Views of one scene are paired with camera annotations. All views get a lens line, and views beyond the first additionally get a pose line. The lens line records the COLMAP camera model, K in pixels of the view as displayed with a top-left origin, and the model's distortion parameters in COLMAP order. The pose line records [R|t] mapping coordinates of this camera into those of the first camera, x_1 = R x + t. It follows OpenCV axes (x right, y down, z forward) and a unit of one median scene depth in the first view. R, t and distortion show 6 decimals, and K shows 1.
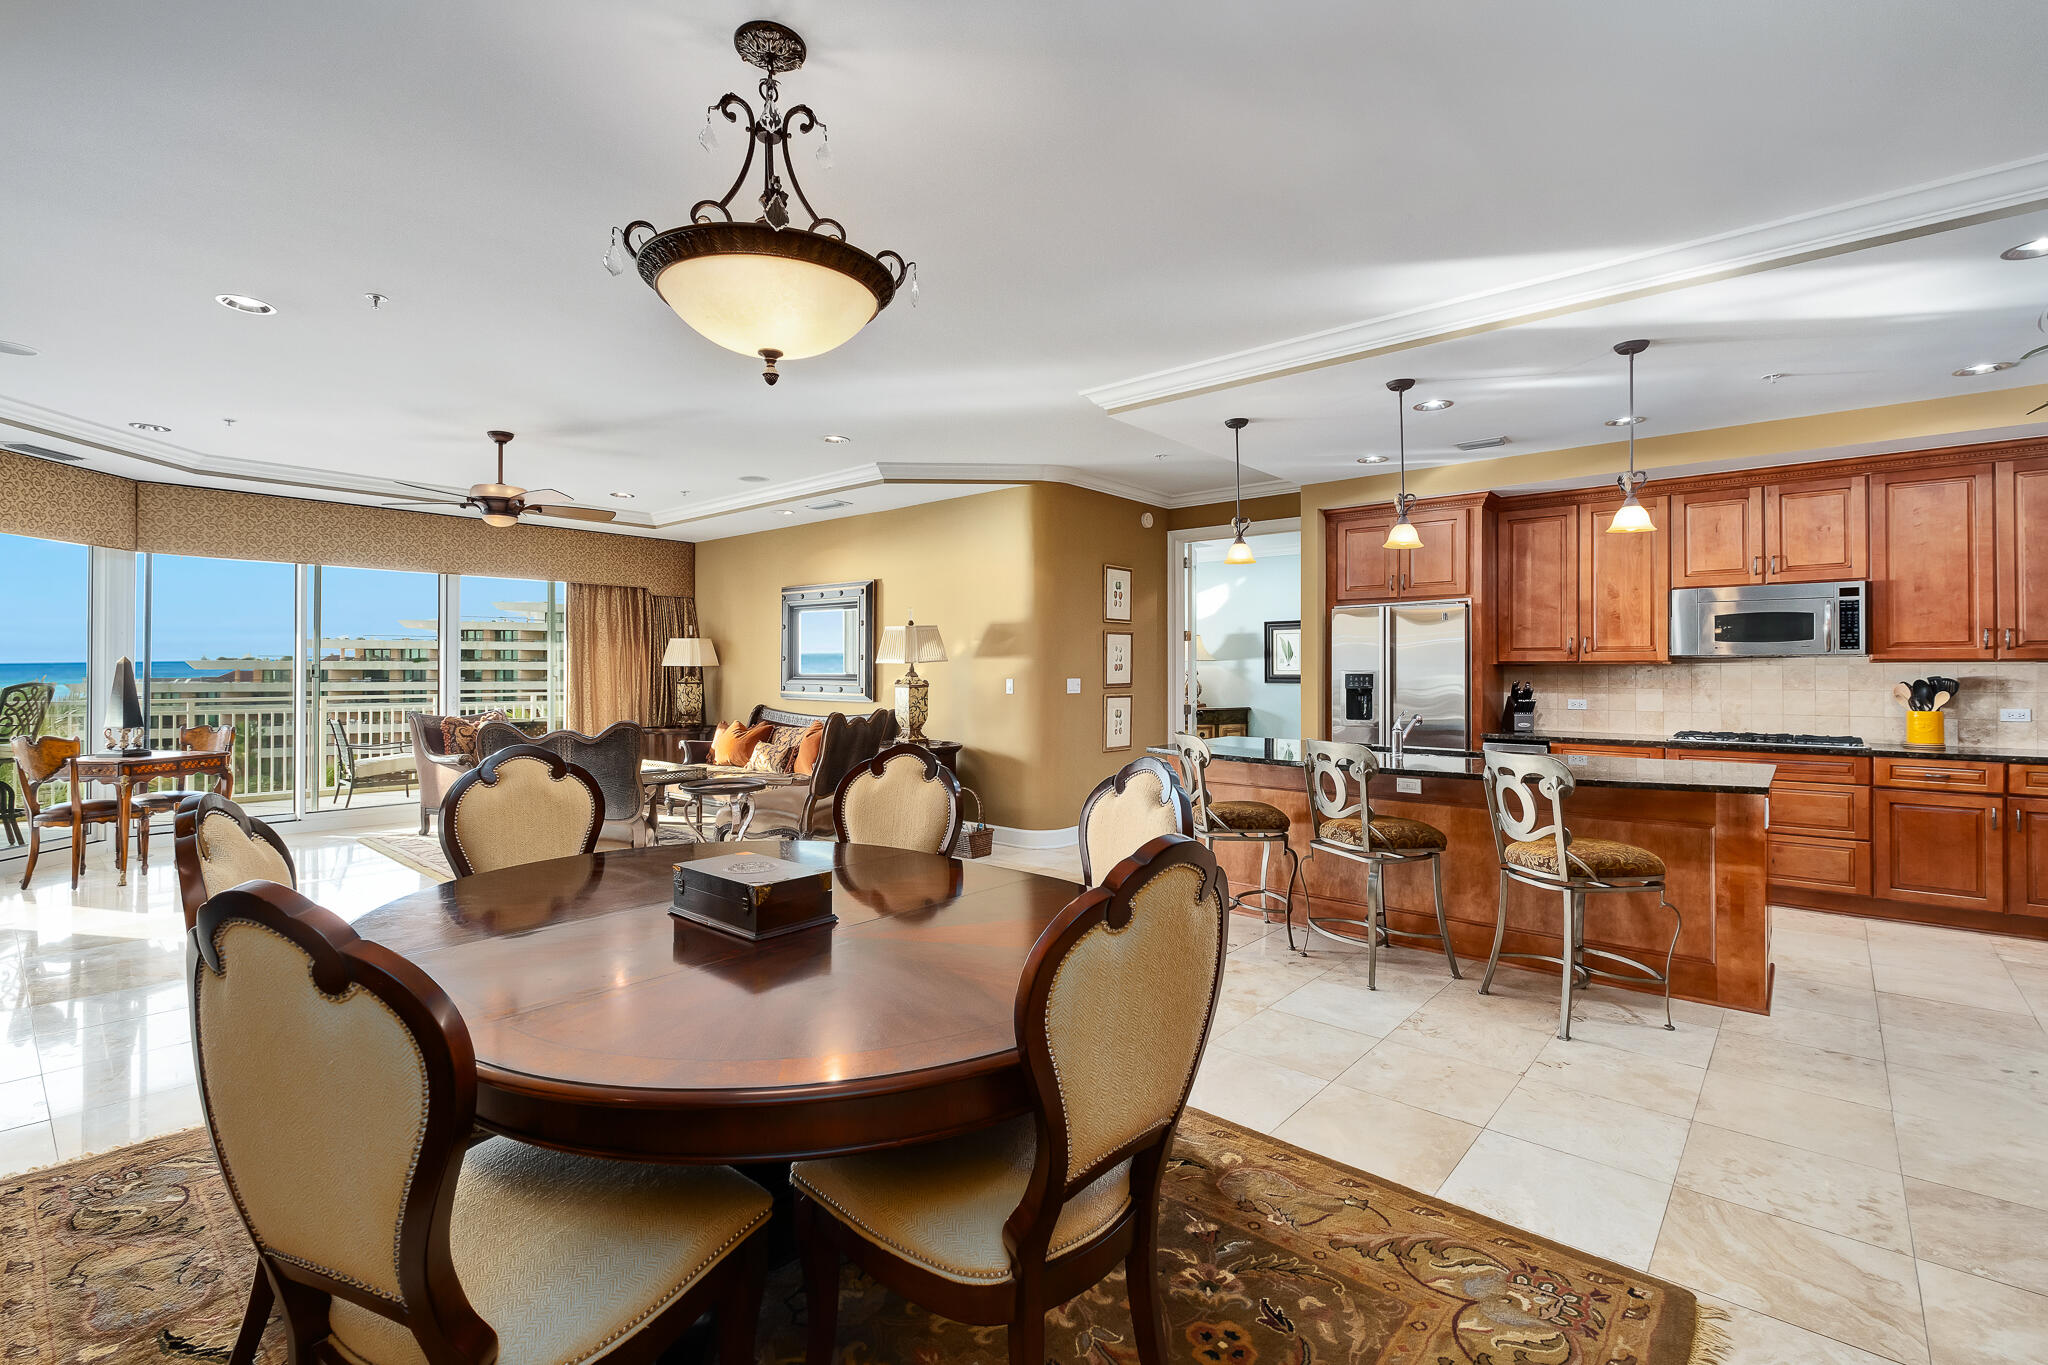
lens RADIAL K [[905.4, 0, 1029.8], [0, 905.4, 665.6], [0, 0, 1]] dist [-0.001155, 0.000515]
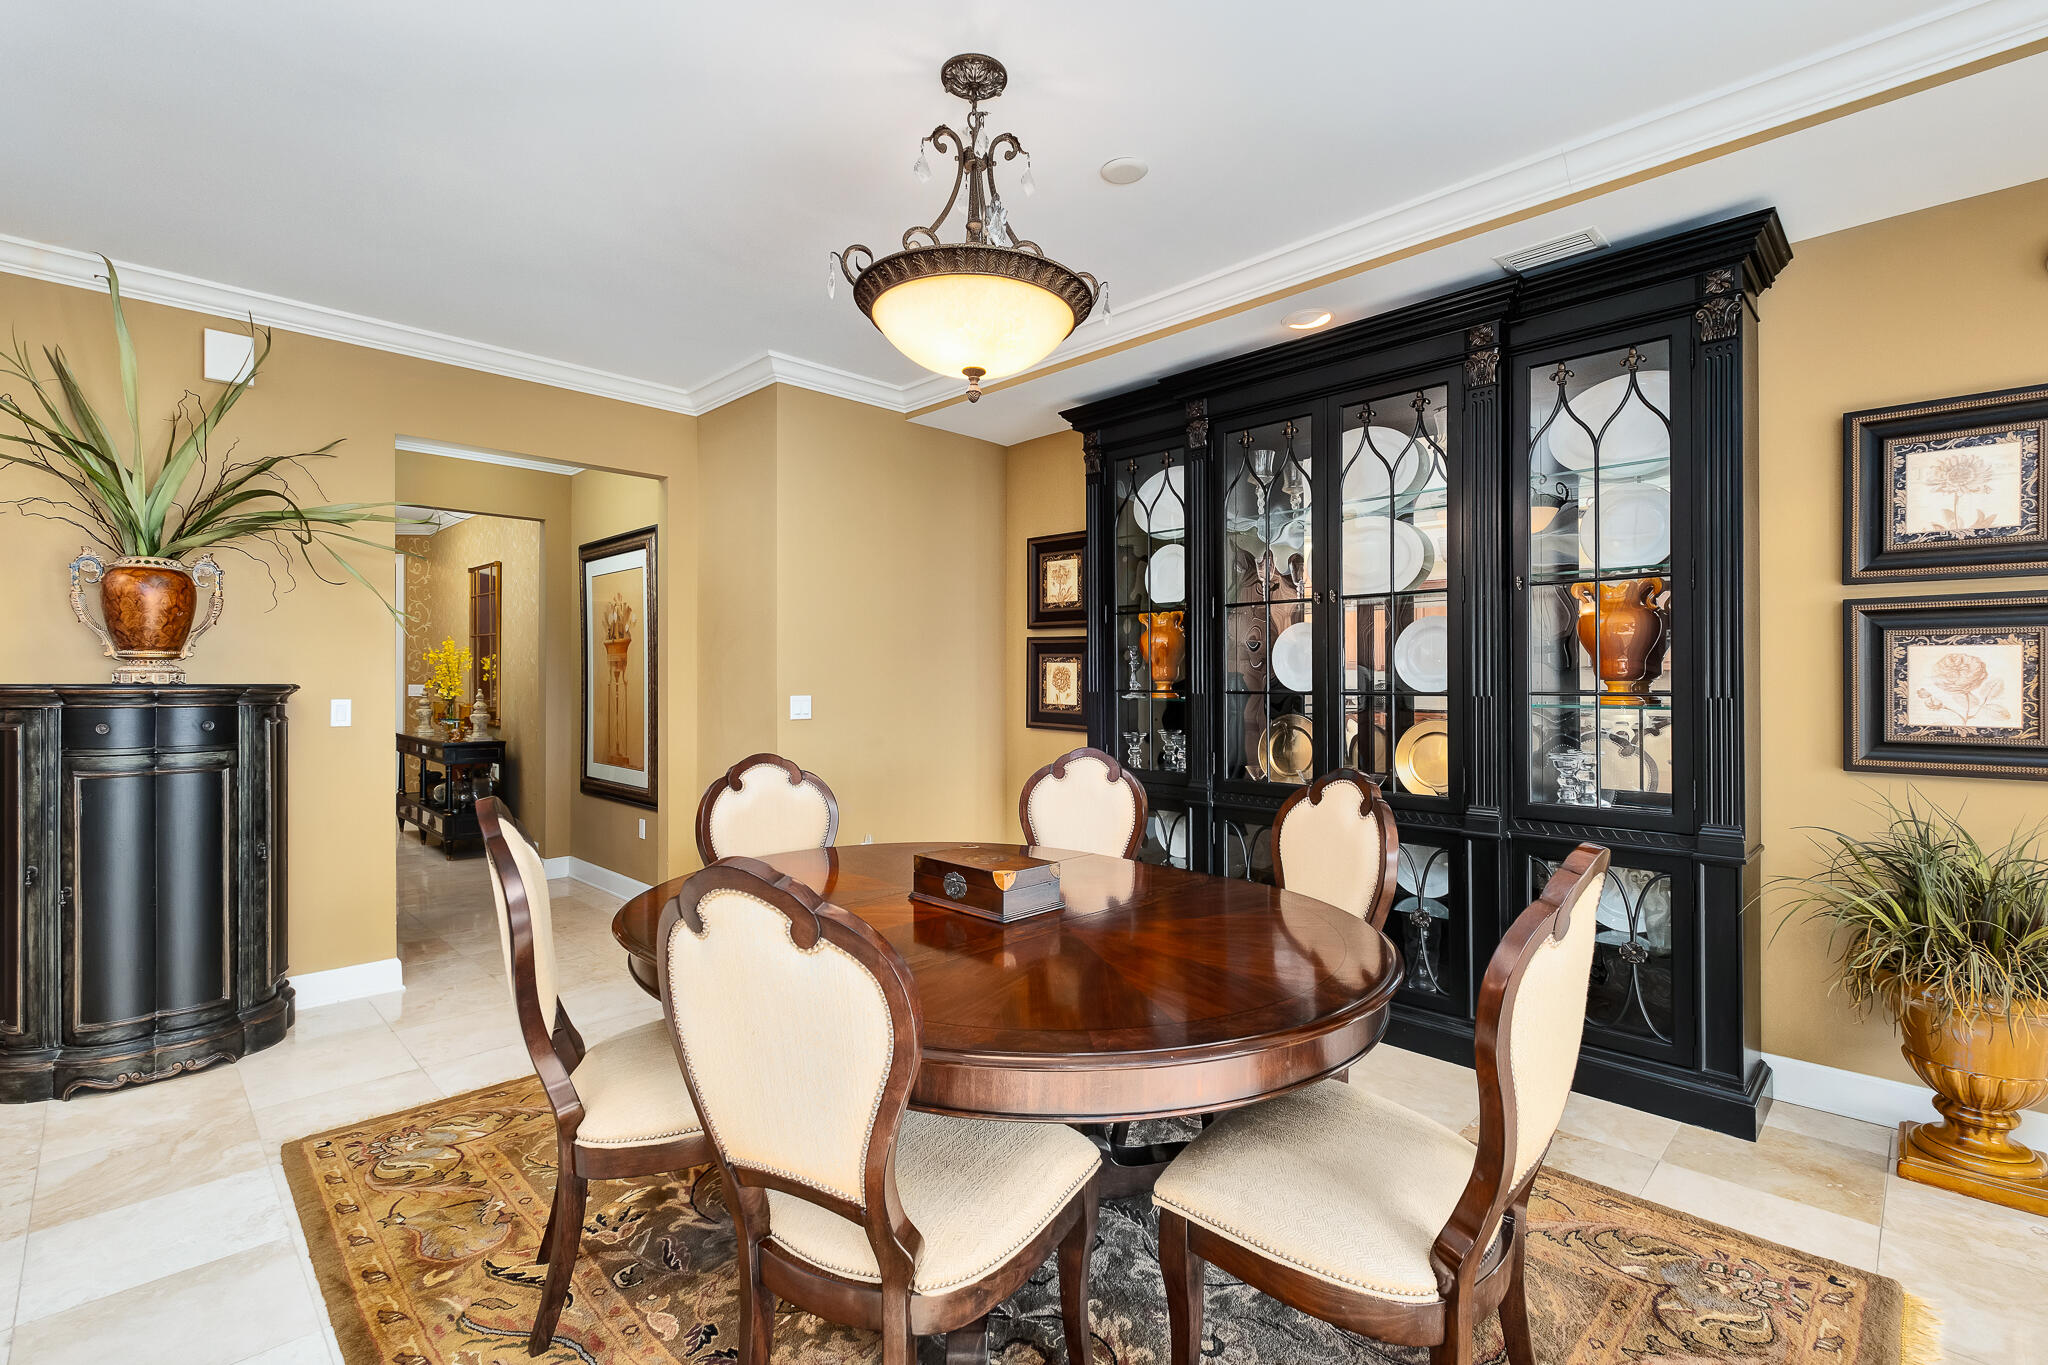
lens RADIAL K [[920.8, 0, 1034.6], [0, 920.8, 679.2], [0, 0, 1]] dist [0.000229, -0.000607]
pose [[-0.997757, -0.002390, 0.066891, -0.155456], [-0.002650, 0.999989, -0.003799, 0.002031], [-0.066882, -0.003968, -0.997753, 0.754818]]
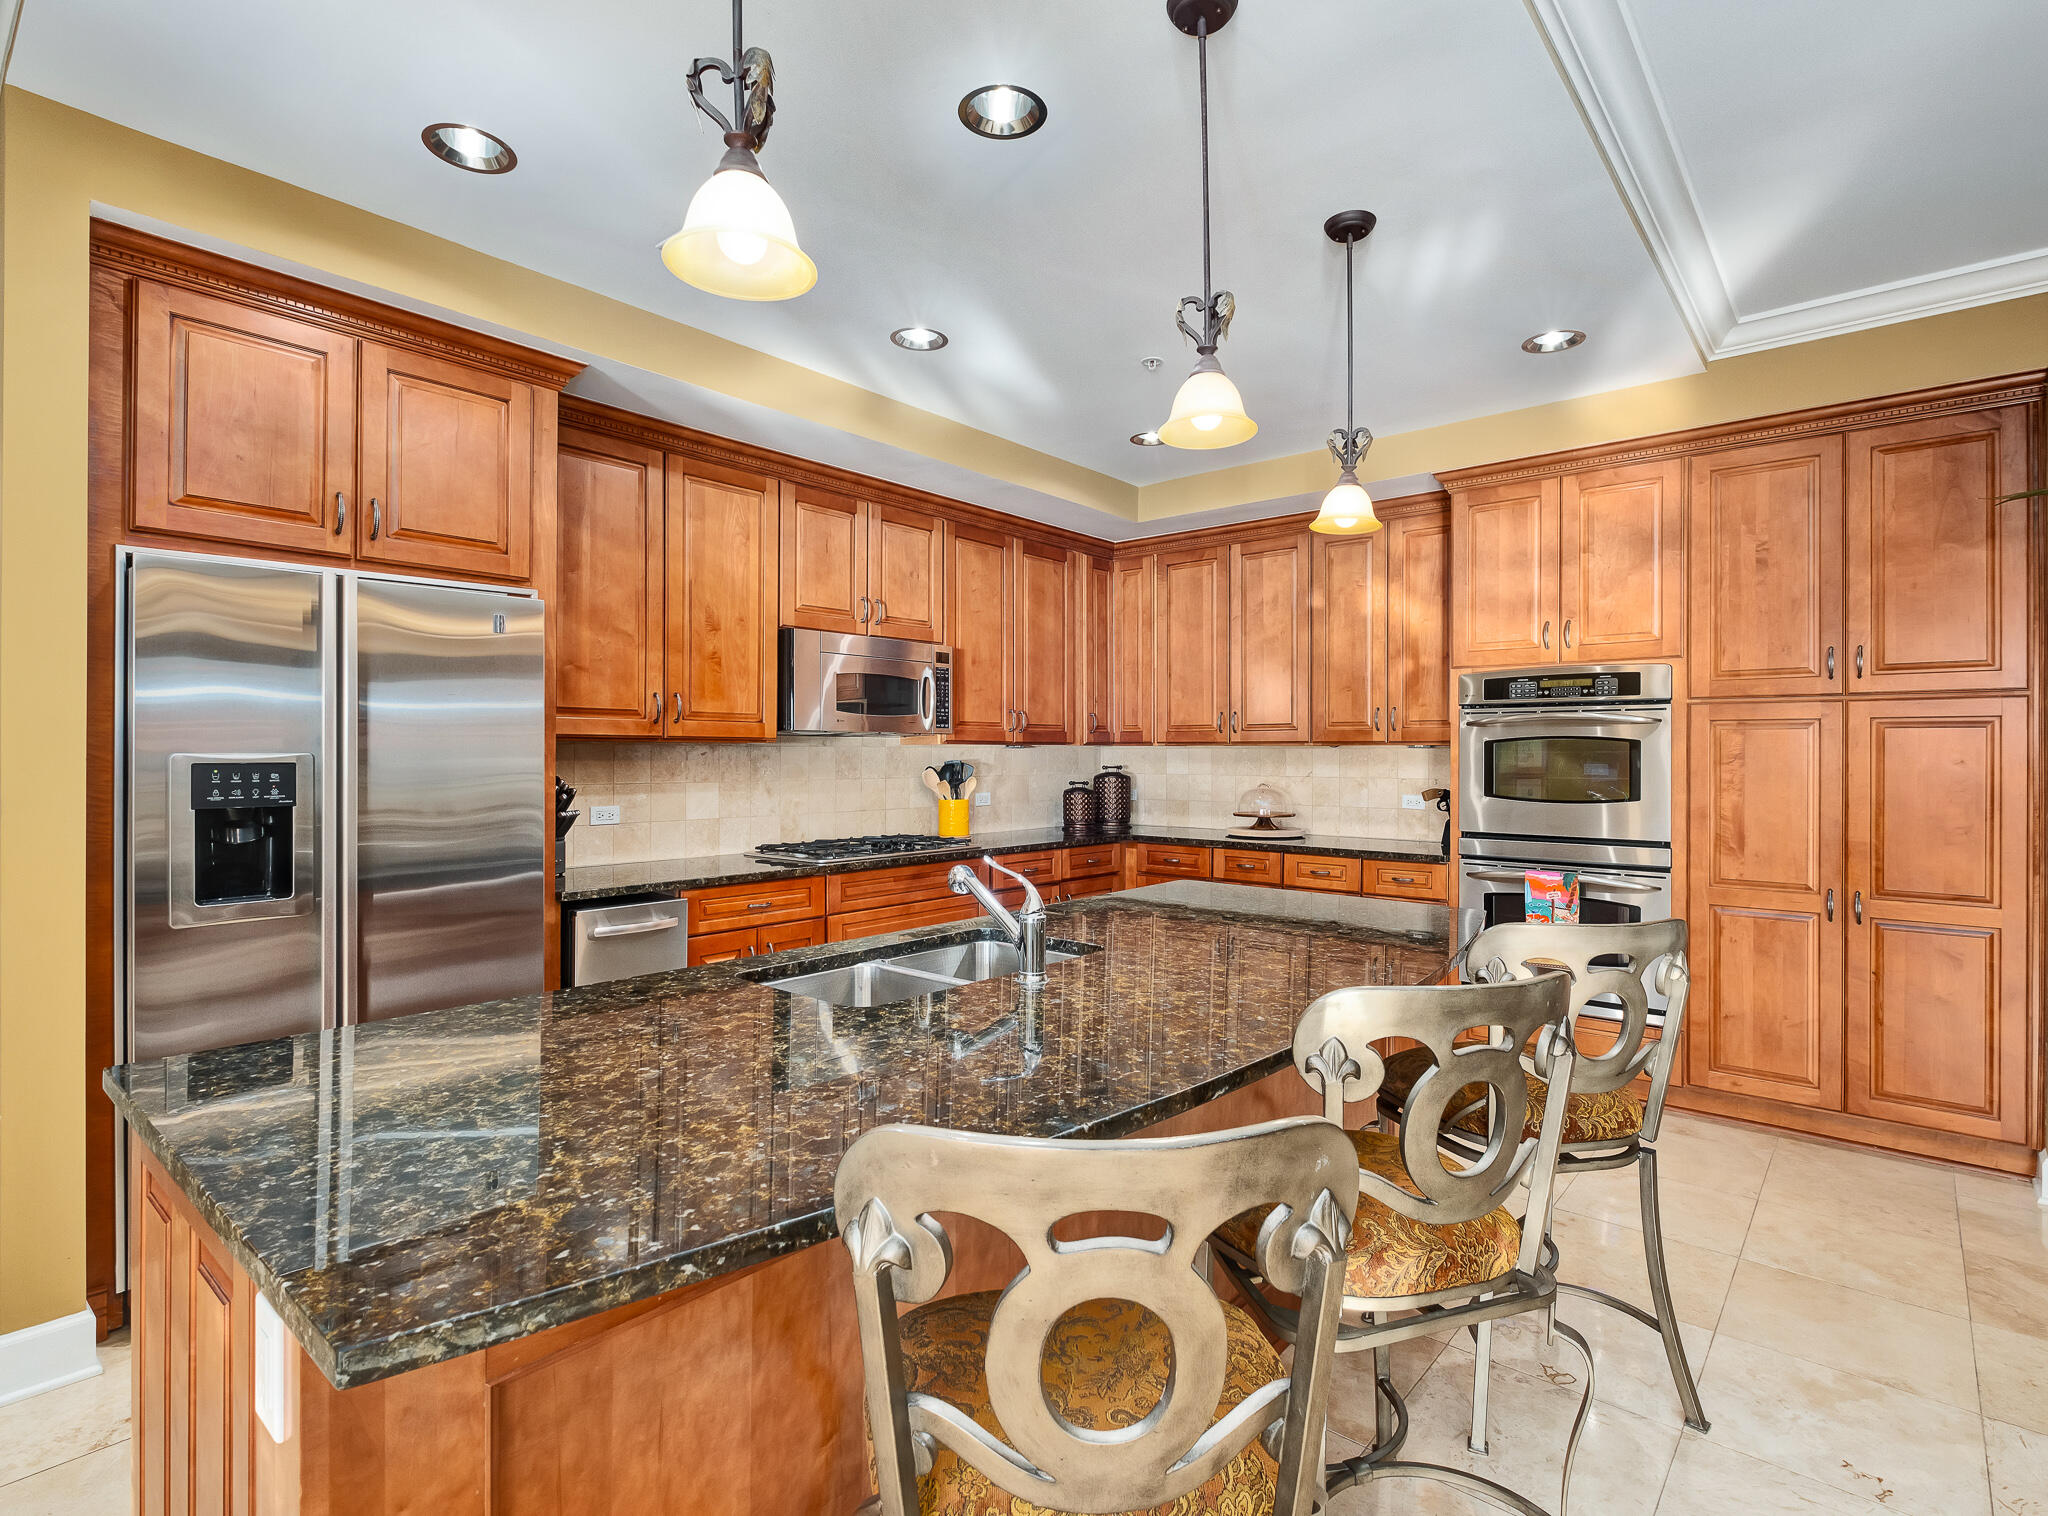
lens RADIAL K [[1022.8, 0, 1033.9], [0, 1022.8, 762.3], [0, 0, 1]] dist [0.015573, -0.009786]
pose [[-0.004657, -0.008908, 0.999949, -0.019524], [-0.008140, 0.999928, 0.008870, 0.003541], [-0.999956, -0.008098, -0.004729, 0.792167]]
